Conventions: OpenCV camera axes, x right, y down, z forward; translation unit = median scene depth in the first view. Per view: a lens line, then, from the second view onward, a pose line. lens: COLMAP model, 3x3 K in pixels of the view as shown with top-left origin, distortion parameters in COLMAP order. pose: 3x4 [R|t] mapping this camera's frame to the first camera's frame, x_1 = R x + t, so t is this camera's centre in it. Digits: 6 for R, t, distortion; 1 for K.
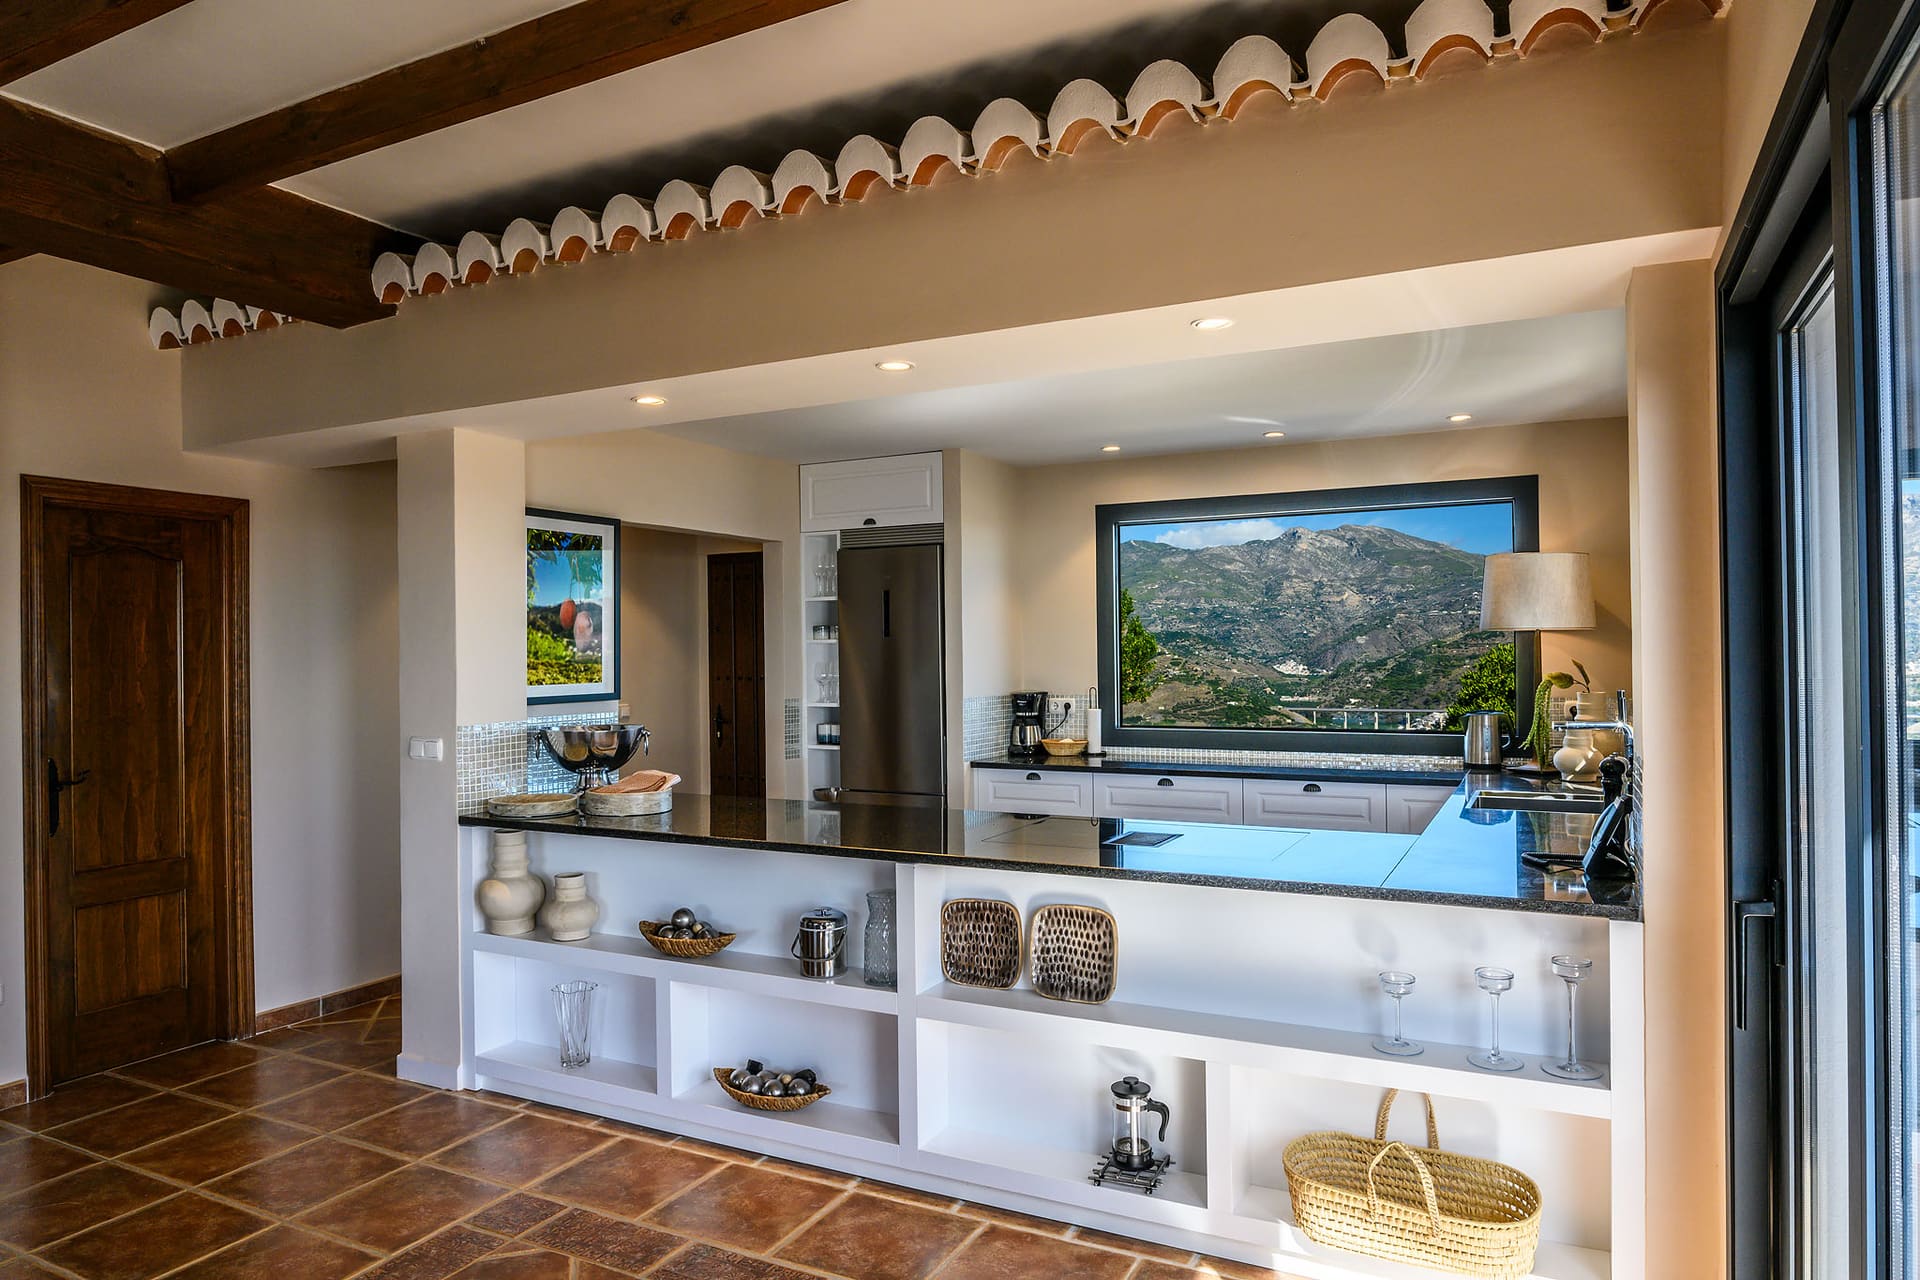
lens RADIAL K [[1180.8, 0, 960.3], [0, 1180.8, 644.2], [0, 0, 1]] dist [-0.009285, -0.002435]
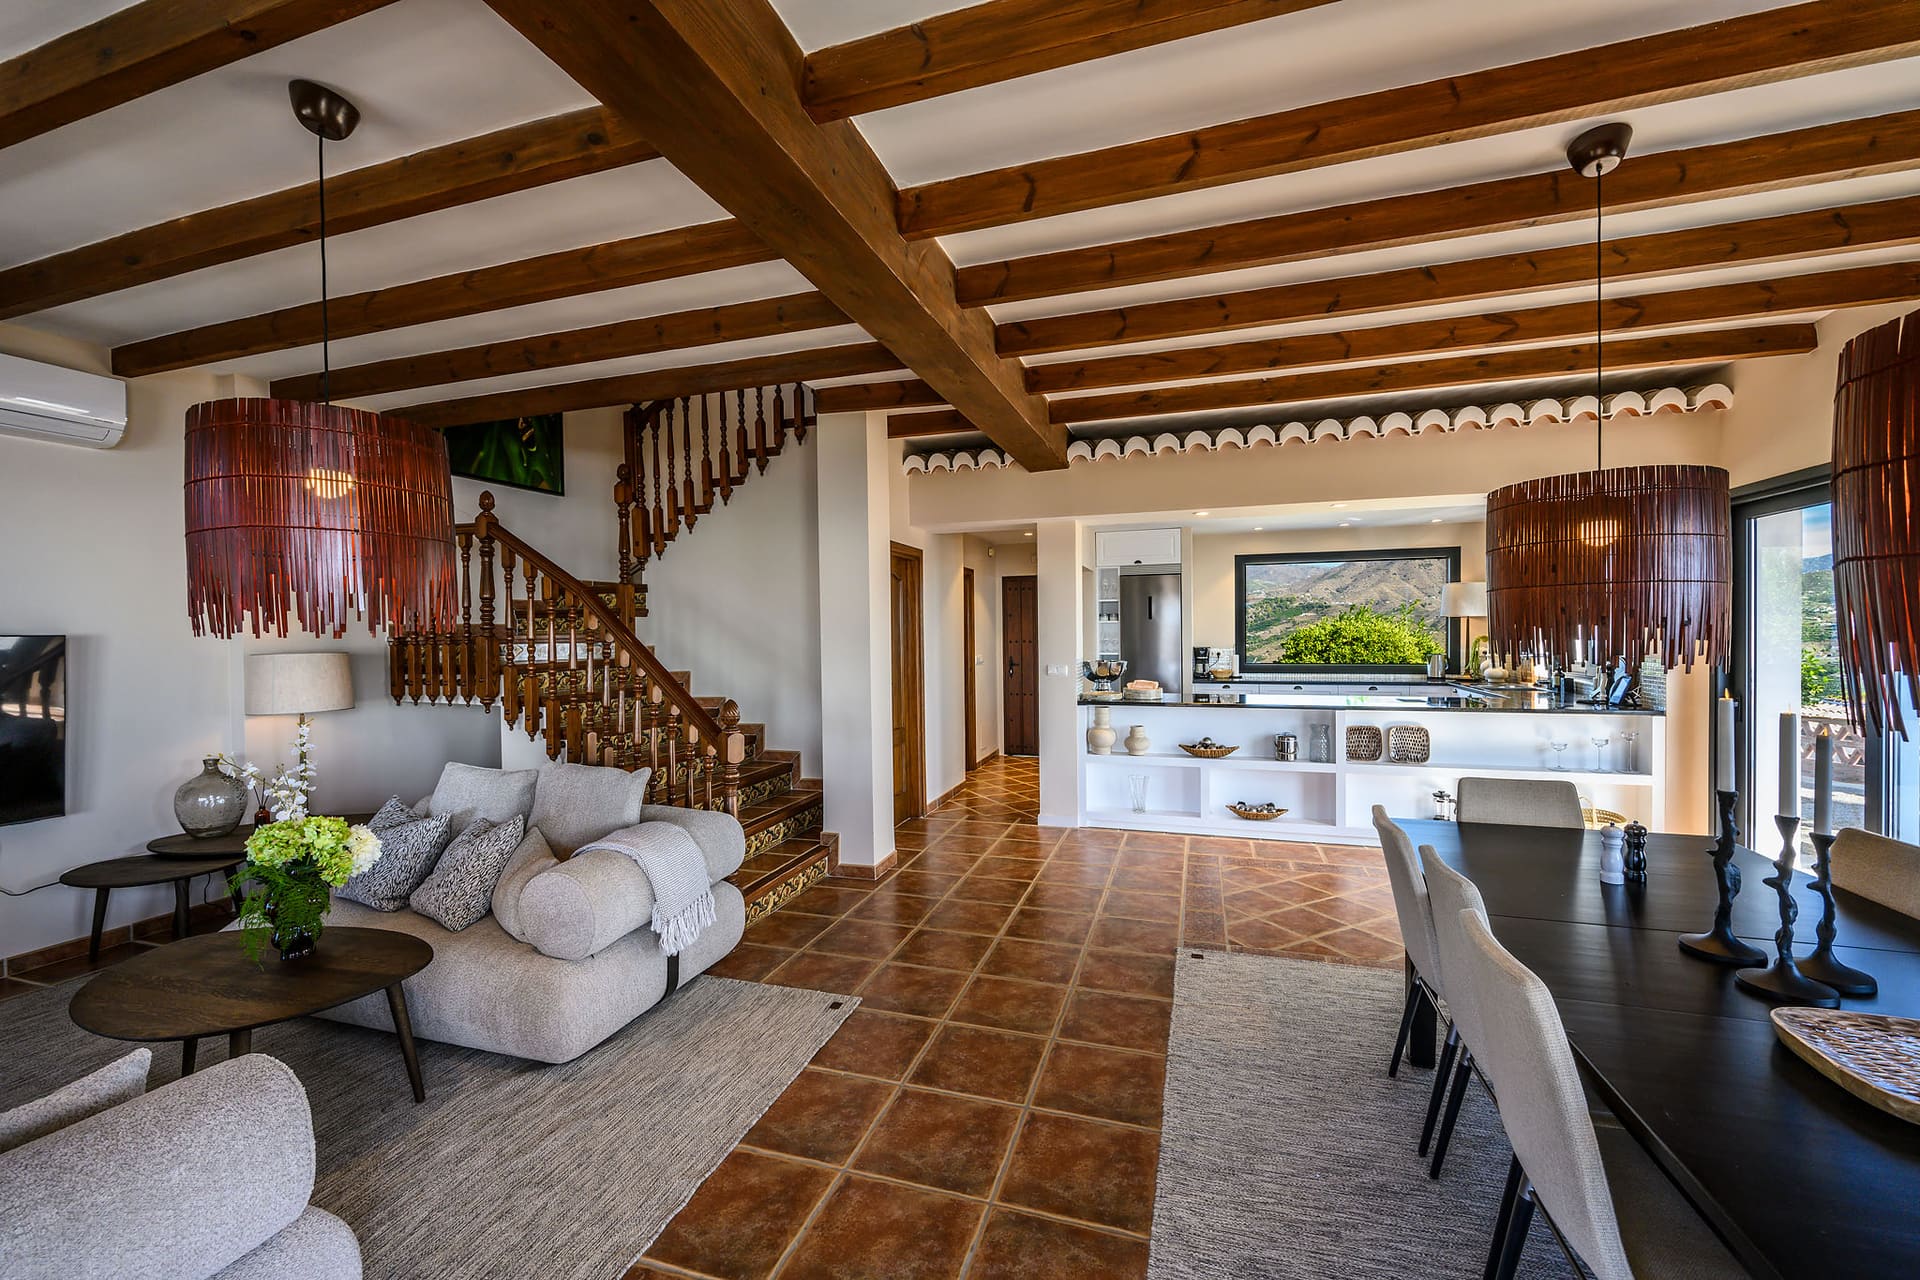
lens RADIAL K [[761.5, 0, 958.6], [0, 761.5, 640.3], [0, 0, 1]] dist [-0.000168, -0.000108]
pose [[0.985911, -0.001774, 0.167259, -0.948591], [-0.000751, 0.999887, 0.015030, 0.016531], [-0.167267, -0.014943, 0.985798, -0.360744]]
